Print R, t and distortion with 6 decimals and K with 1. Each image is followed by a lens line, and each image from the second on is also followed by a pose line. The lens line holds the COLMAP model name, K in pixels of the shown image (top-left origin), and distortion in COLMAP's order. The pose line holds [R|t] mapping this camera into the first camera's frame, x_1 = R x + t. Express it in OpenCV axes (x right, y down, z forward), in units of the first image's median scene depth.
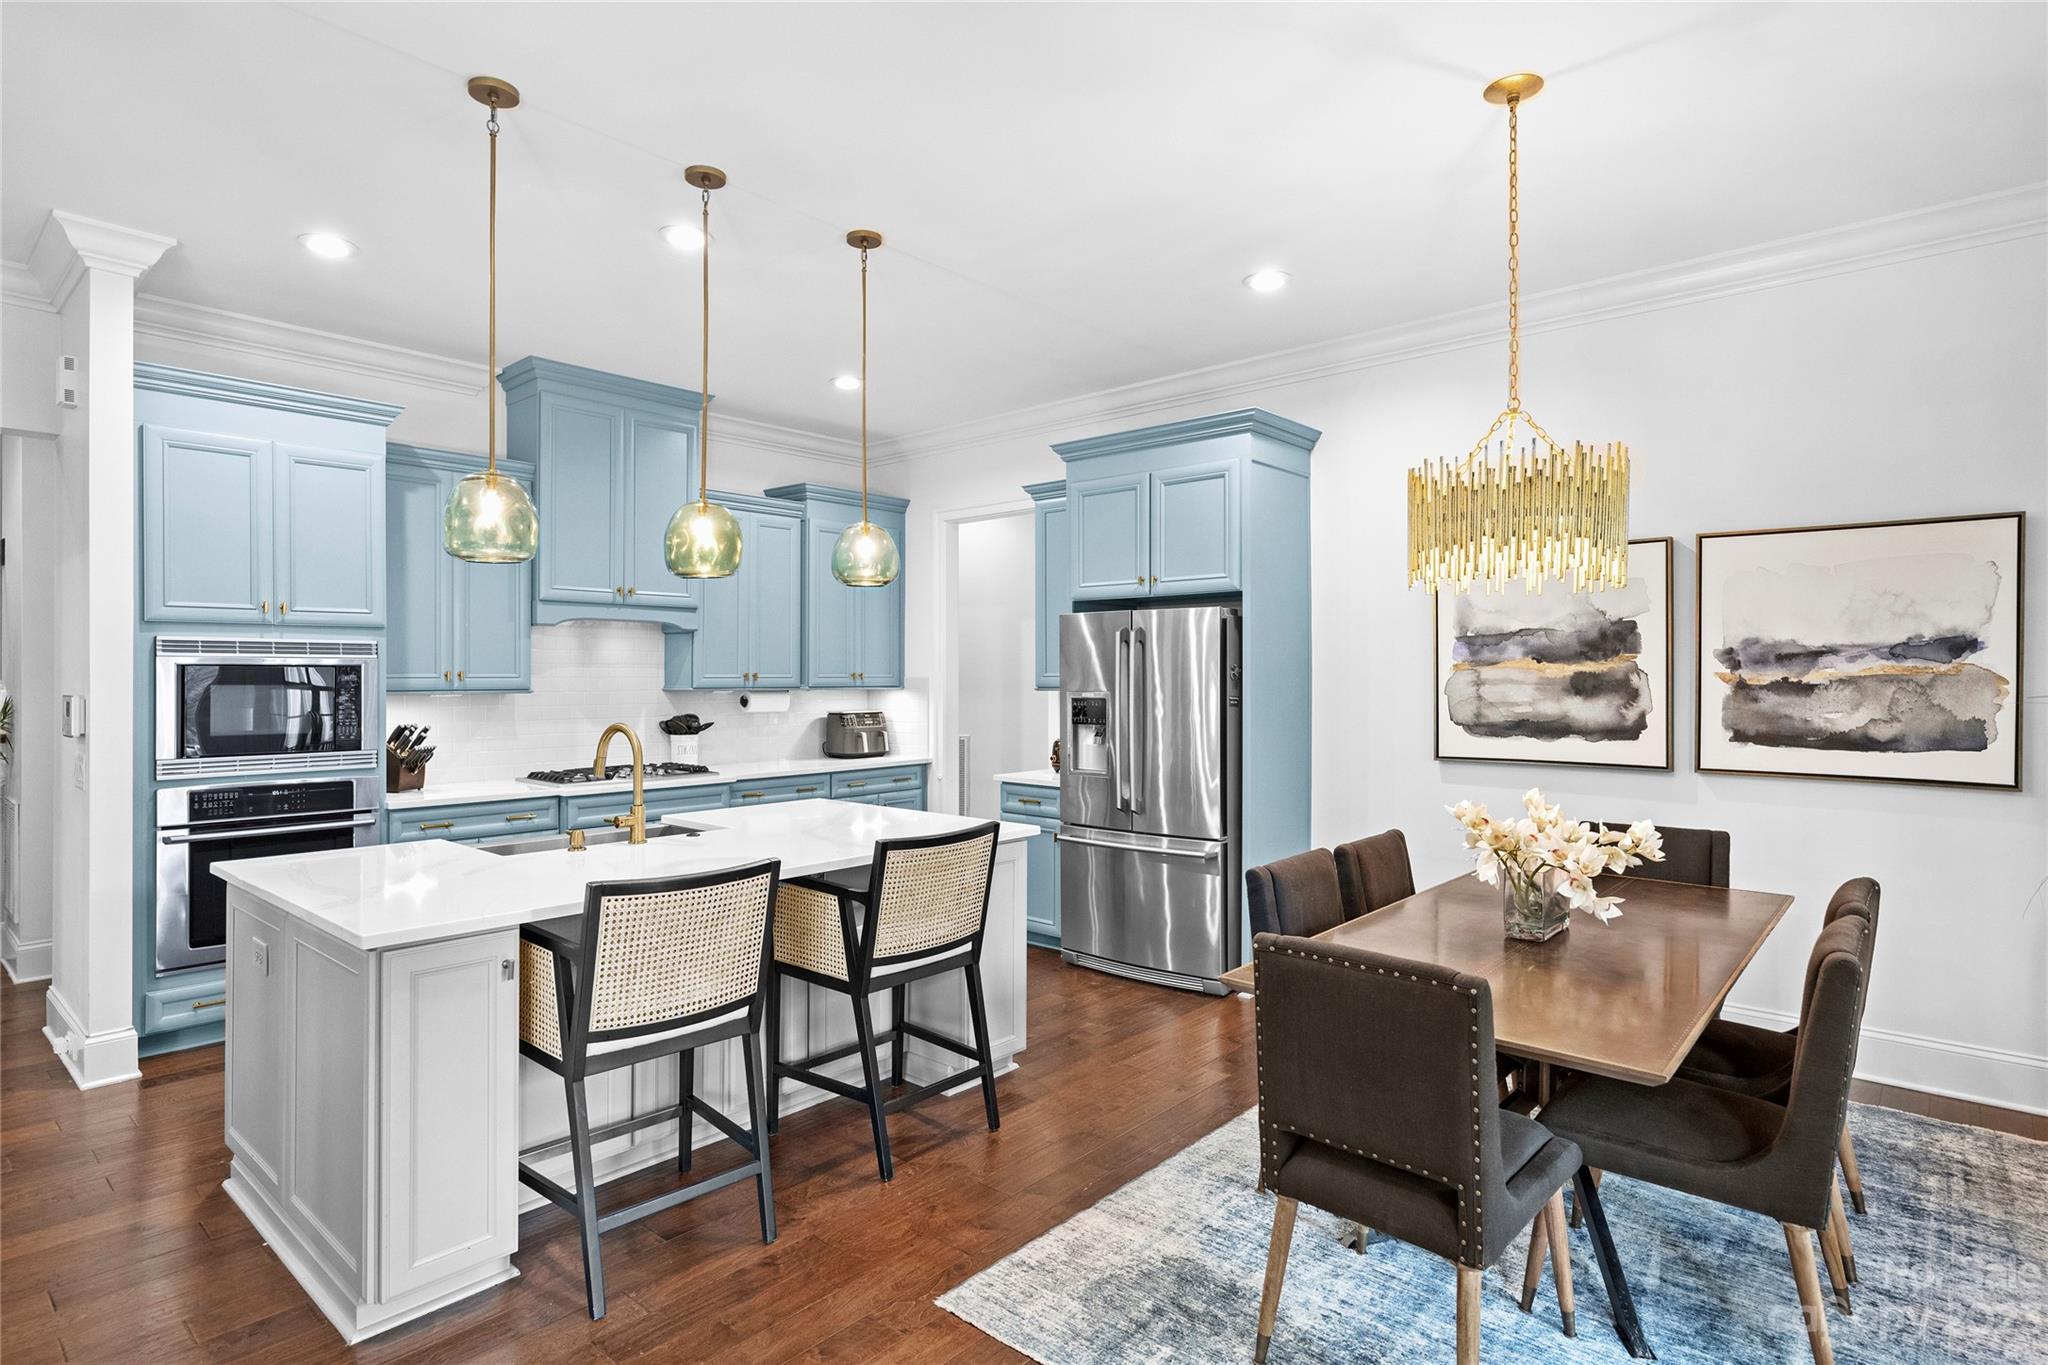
lens RADIAL K [[1051.3, 0, 1023.0], [0, 1051.3, 676.4], [0, 0, 1]] dist [-0.003119, -0.000292]
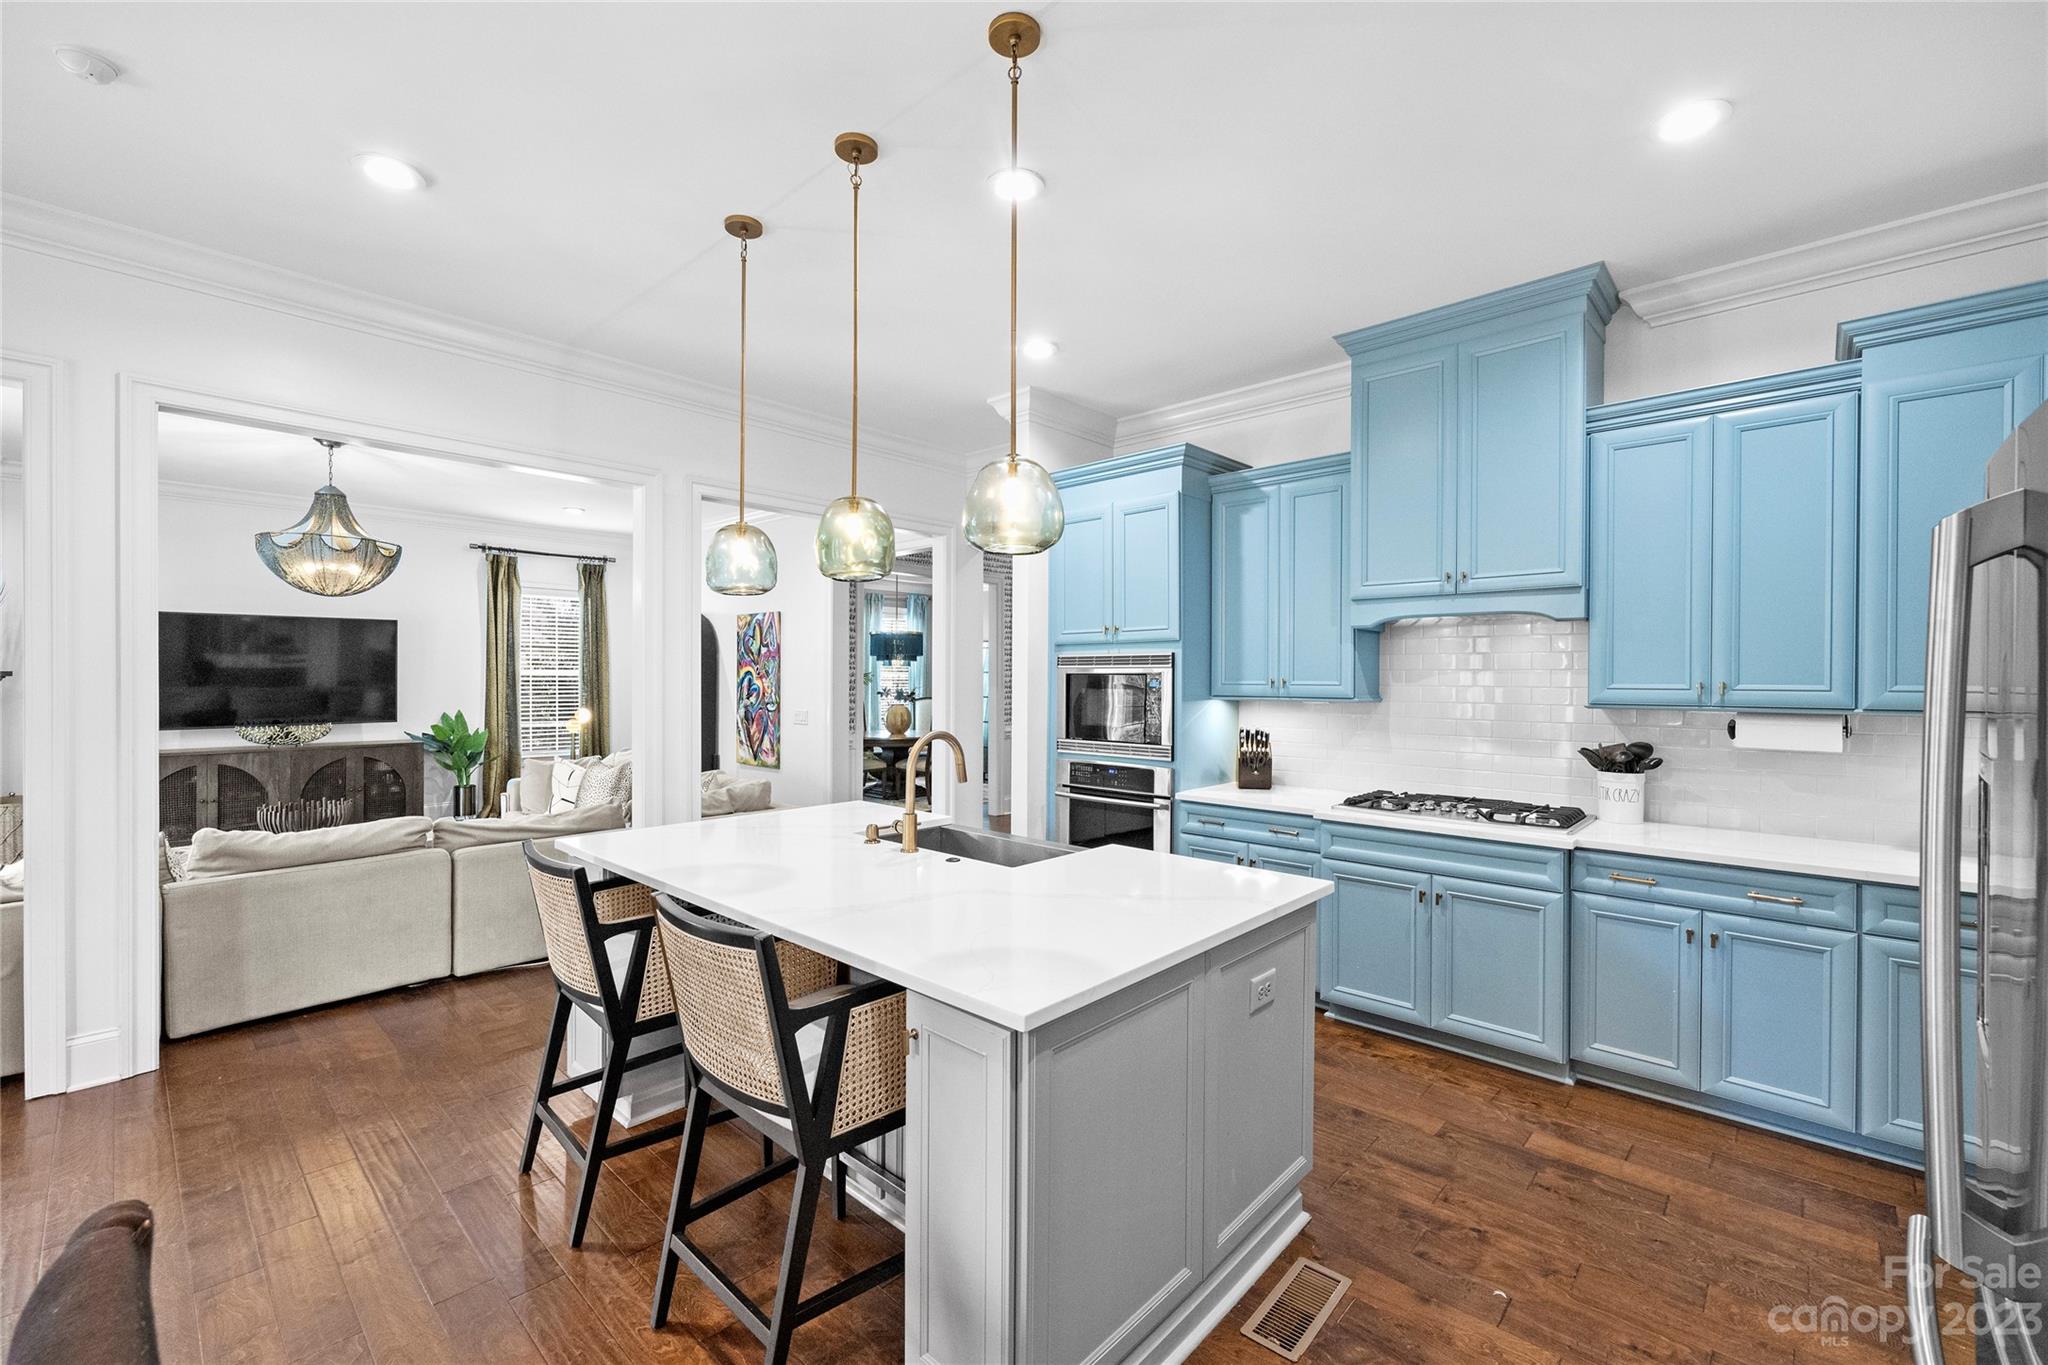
lens RADIAL K [[861.7, 0, 1021.2], [0, 861.7, 681.2], [0, 0, 1]] dist [0.001927, 0.000108]
pose [[-0.034080, 0.001922, -0.999417, 0.348854], [-0.005431, 0.999983, 0.002108, -0.003333], [0.999404, 0.005500, -0.034069, 0.884960]]
